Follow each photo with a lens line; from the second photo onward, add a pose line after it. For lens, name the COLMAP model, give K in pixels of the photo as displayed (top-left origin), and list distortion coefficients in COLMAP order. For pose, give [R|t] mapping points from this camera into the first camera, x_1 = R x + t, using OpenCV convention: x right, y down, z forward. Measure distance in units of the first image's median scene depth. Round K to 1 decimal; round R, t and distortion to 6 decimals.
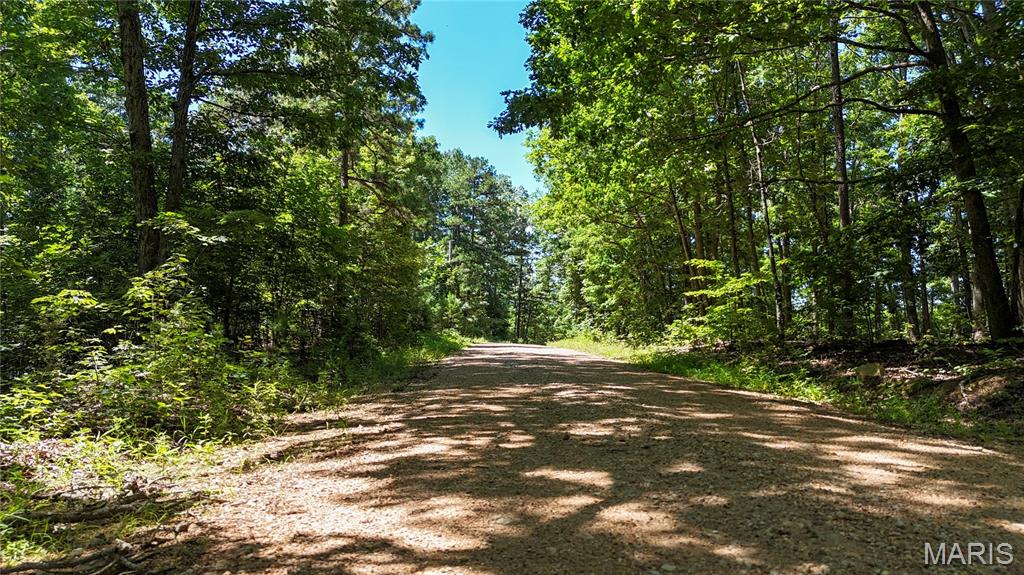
lens RADIAL K [[749.2, 0, 515.7], [0, 749.2, 291.9], [0, 0, 1]] dist [0.088435, -0.098612]
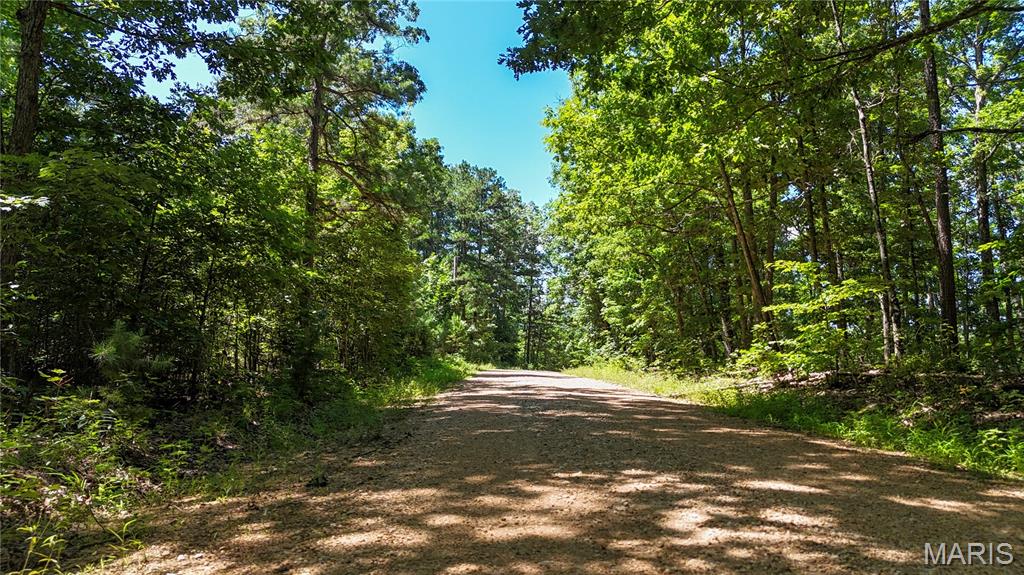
lens RADIAL K [[749.2, 0, 515.7], [0, 749.2, 291.9], [0, 0, 1]] dist [0.088435, -0.098612]
pose [[0.999944, 0.001611, -0.010459, -0.004970], [-0.001951, 0.999467, -0.032592, 0.004863], [0.010401, 0.032611, 0.999414, 0.115757]]
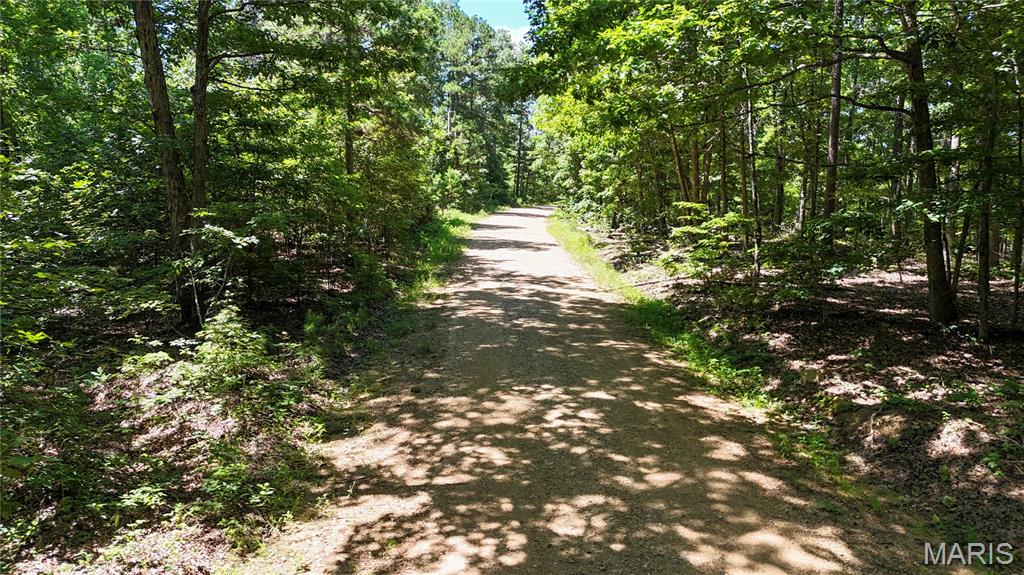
lens RADIAL K [[749.2, 0, 515.7], [0, 749.2, 291.9], [0, 0, 1]] dist [0.088435, -0.098612]
pose [[0.999995, 0.002655, 0.001544, 0.000007], [-0.002925, 0.976612, 0.214990, -0.064876], [-0.000938, -0.214994, 0.976615, -0.031345]]
